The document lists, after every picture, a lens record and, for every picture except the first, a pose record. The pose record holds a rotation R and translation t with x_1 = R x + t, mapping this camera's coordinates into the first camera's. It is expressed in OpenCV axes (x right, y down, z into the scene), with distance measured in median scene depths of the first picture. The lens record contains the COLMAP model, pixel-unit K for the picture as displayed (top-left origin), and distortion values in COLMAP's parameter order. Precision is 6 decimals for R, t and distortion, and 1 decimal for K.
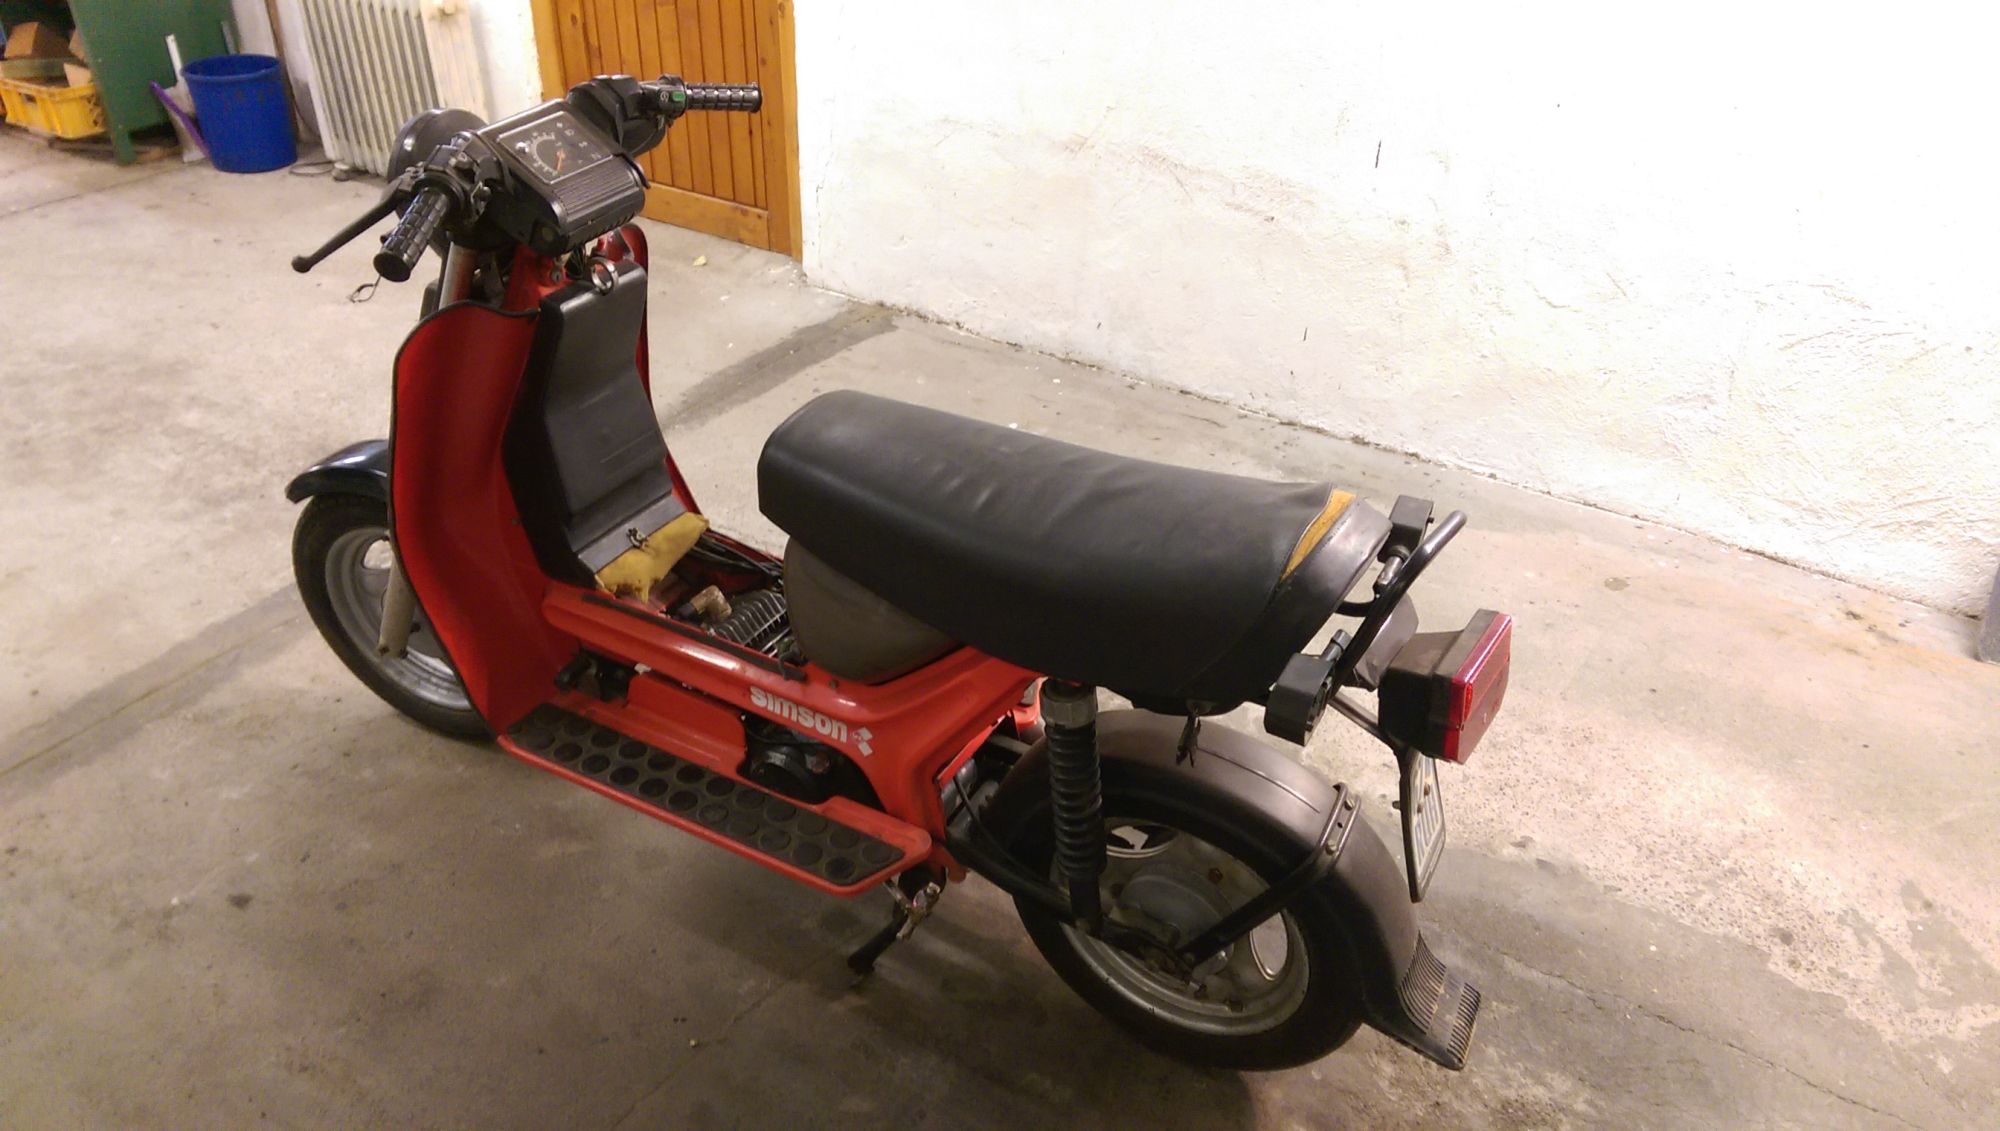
lens RADIAL K [[1387.4, 0, 1002.3], [0, 1387.4, 571.7], [0, 0, 1]] dist [0.092453, -0.125529]
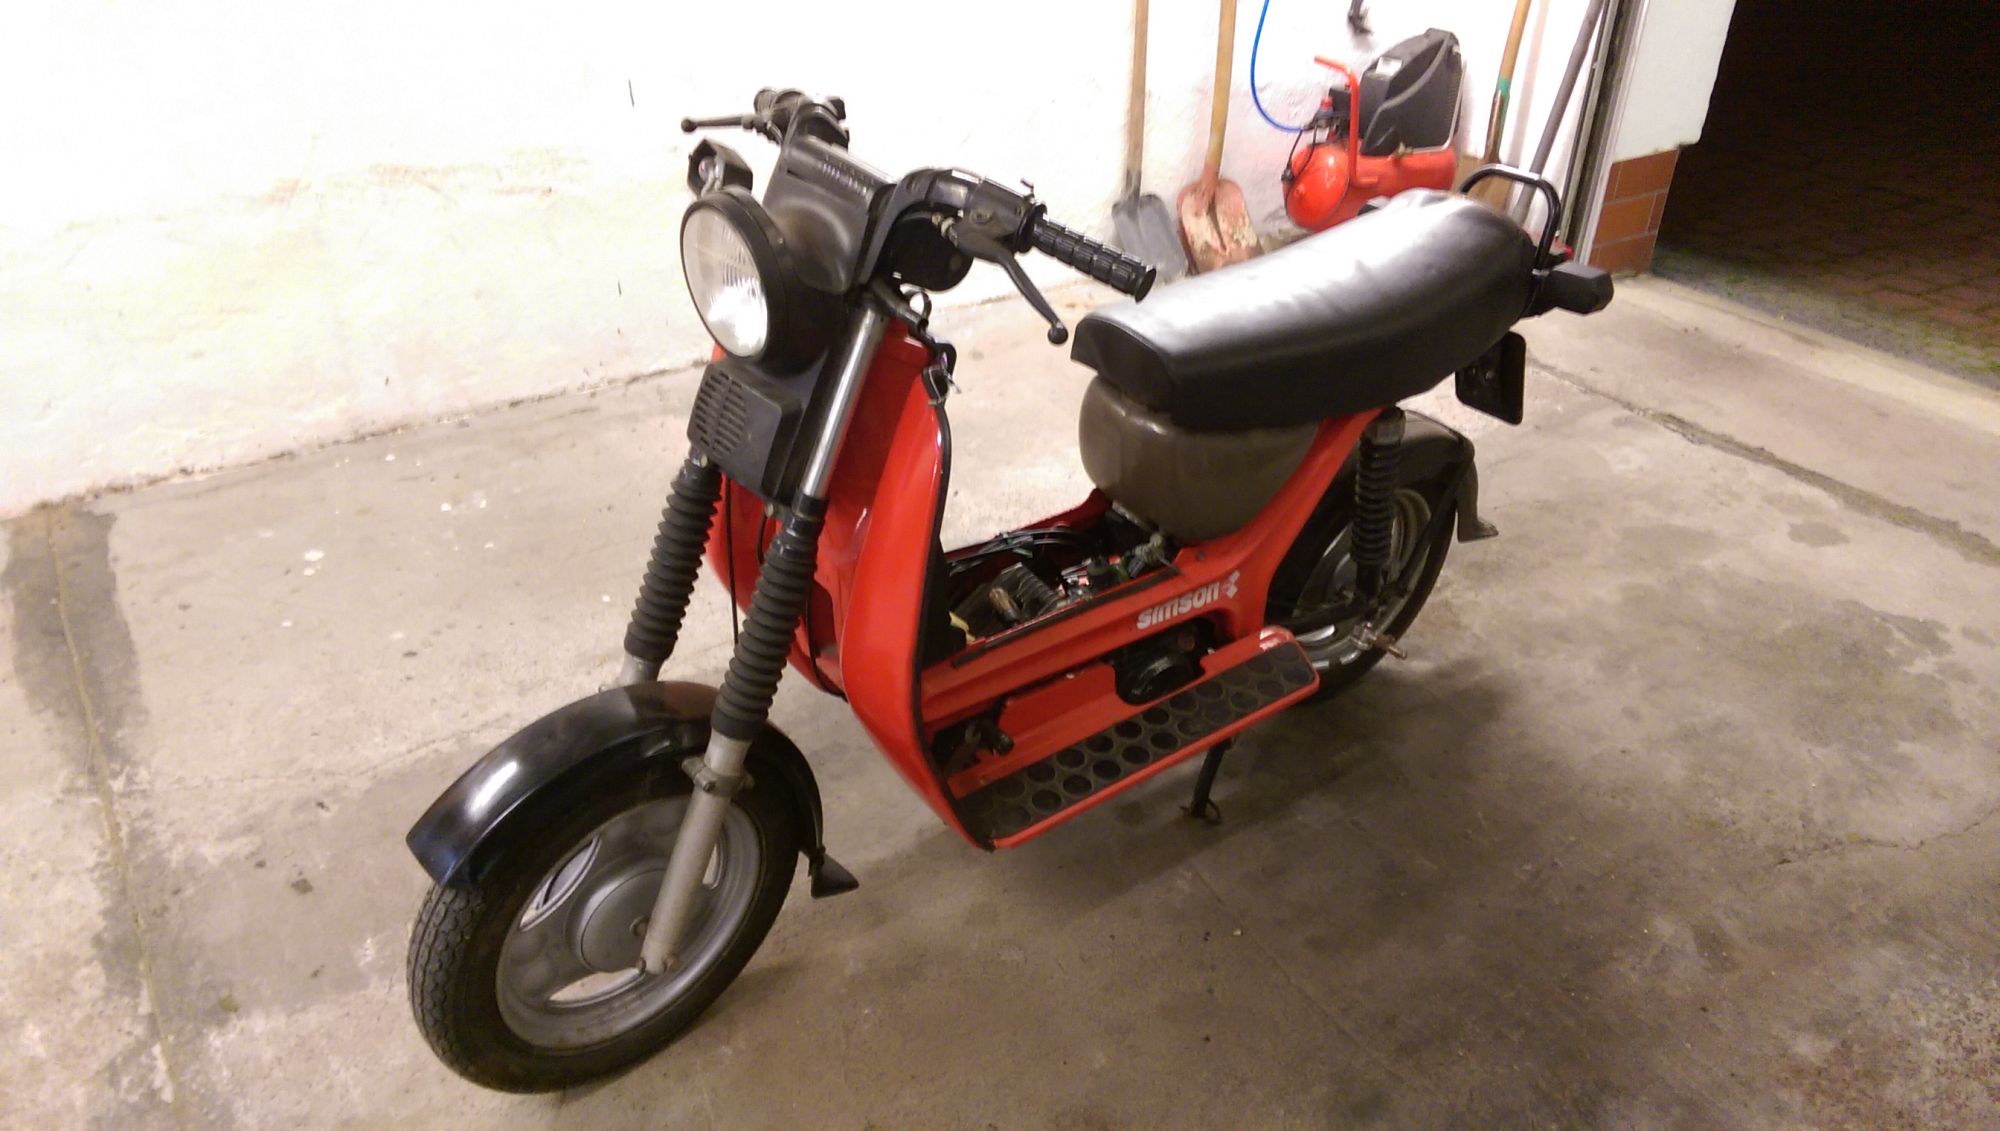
lens RADIAL K [[1387.4, 0, 1002.3], [0, 1387.4, 571.7], [0, 0, 1]] dist [0.092453, -0.125529]
pose [[0.424326, -0.509012, 0.748902, -0.918611], [0.489048, 0.824880, 0.283559, -0.268976], [-0.762089, 0.245927, 0.598949, 0.417901]]
